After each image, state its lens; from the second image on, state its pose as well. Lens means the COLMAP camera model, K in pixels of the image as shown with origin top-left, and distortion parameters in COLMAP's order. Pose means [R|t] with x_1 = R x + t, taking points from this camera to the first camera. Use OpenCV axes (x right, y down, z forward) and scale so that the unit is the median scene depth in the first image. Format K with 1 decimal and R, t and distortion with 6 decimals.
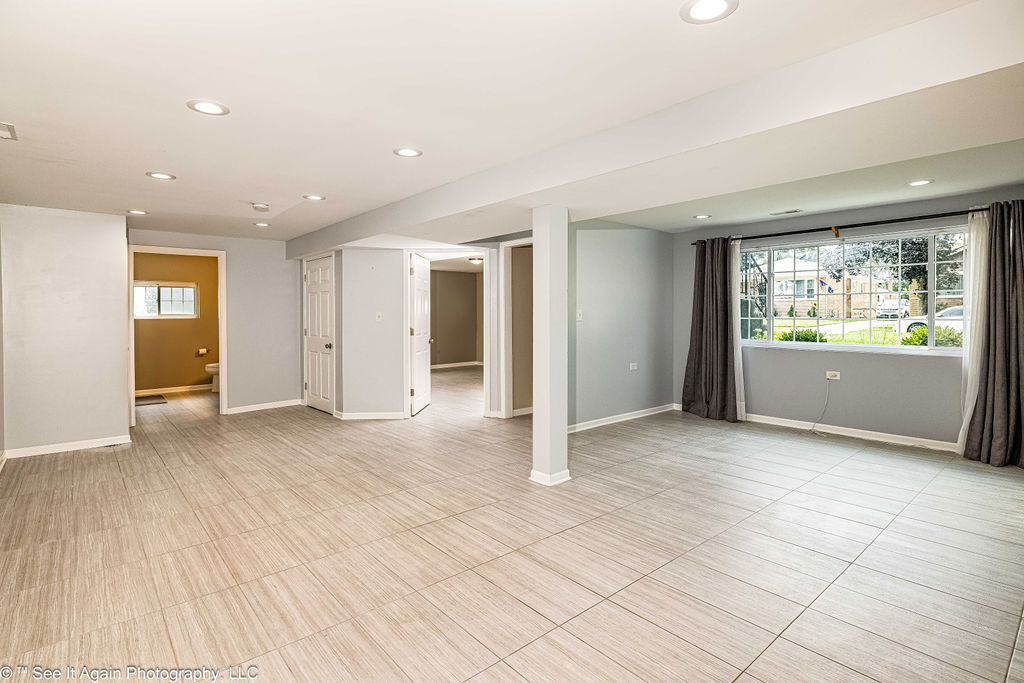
lens RADIAL K [[499.6, 0, 511.2], [0, 499.6, 331.6], [0, 0, 1]] dist [-0.002428, -0.000080]
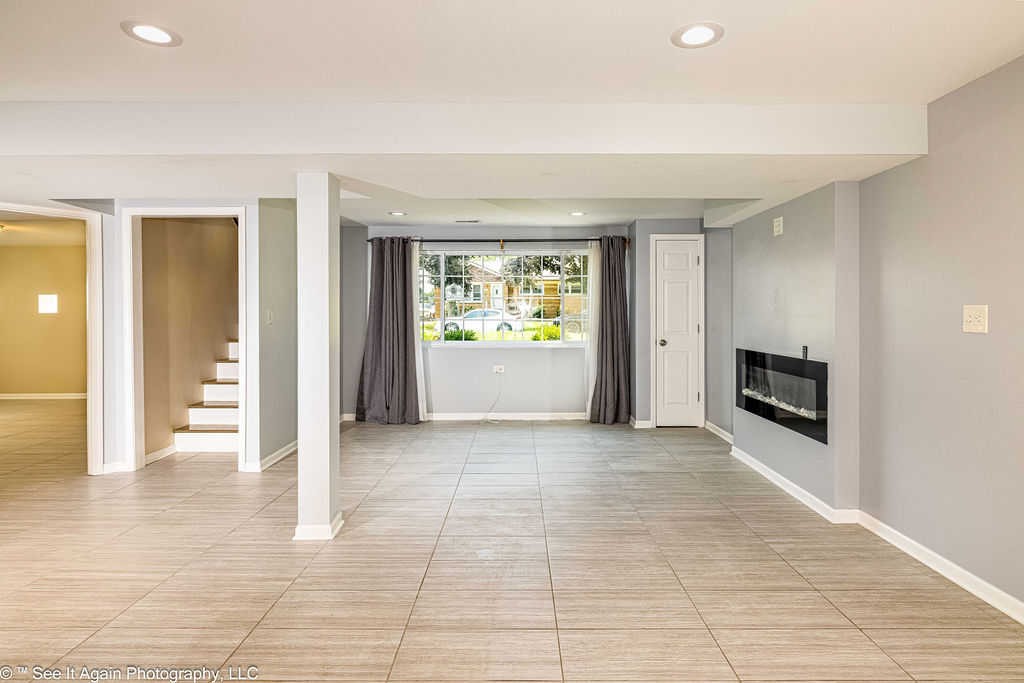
lens RADIAL K [[528.0, 0, 514.1], [0, 528.0, 322.2], [0, 0, 1]] dist [0.001271, -0.000720]
pose [[0.658781, -0.007512, 0.752297, -0.293936], [0.024882, 0.999621, -0.011807, -0.005228], [-0.751923, 0.026497, 0.658718, 0.211908]]
